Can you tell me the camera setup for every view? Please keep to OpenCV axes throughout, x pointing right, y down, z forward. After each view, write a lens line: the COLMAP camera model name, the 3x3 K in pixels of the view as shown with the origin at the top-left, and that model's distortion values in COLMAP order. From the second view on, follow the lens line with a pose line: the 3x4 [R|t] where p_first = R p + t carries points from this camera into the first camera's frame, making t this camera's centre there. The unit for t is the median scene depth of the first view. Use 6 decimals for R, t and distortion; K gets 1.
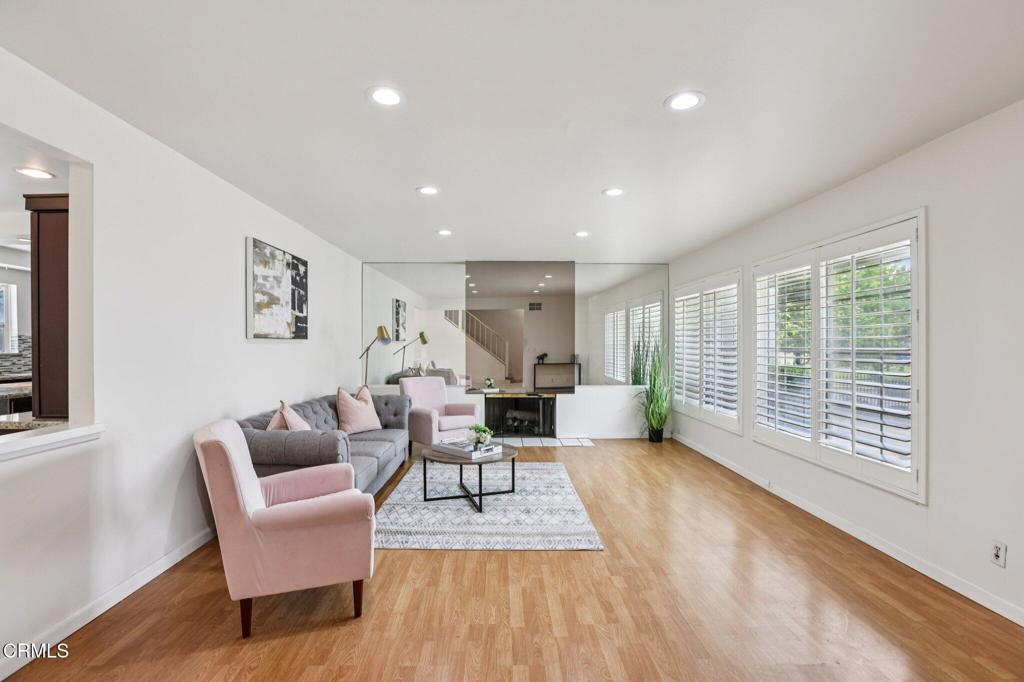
lens RADIAL K [[460.7, 0, 487.9], [0, 460.7, 347.7], [0, 0, 1]] dist [-0.047812, 0.012255]
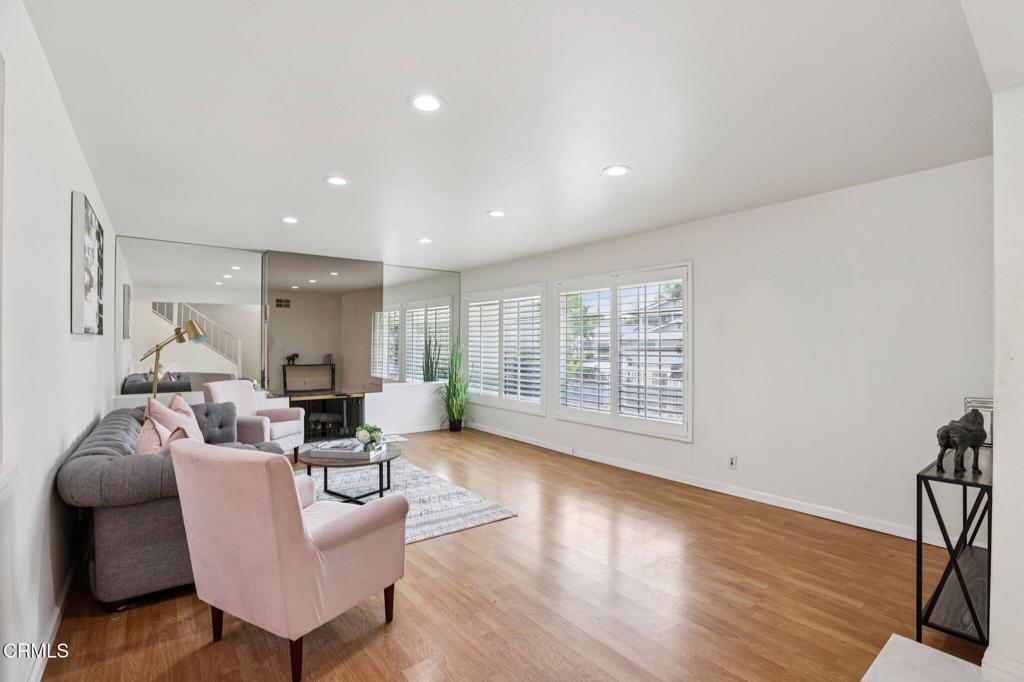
lens RADIAL K [[460.7, 0, 500.8], [0, 460.7, 342.8], [0, 0, 1]] dist [-0.047812, 0.012255]
pose [[0.808029, 0.005233, 0.589119, -0.278545], [0.001342, 0.999942, -0.010722, 0.002399], [-0.589141, 0.009454, 0.807975, 0.027426]]
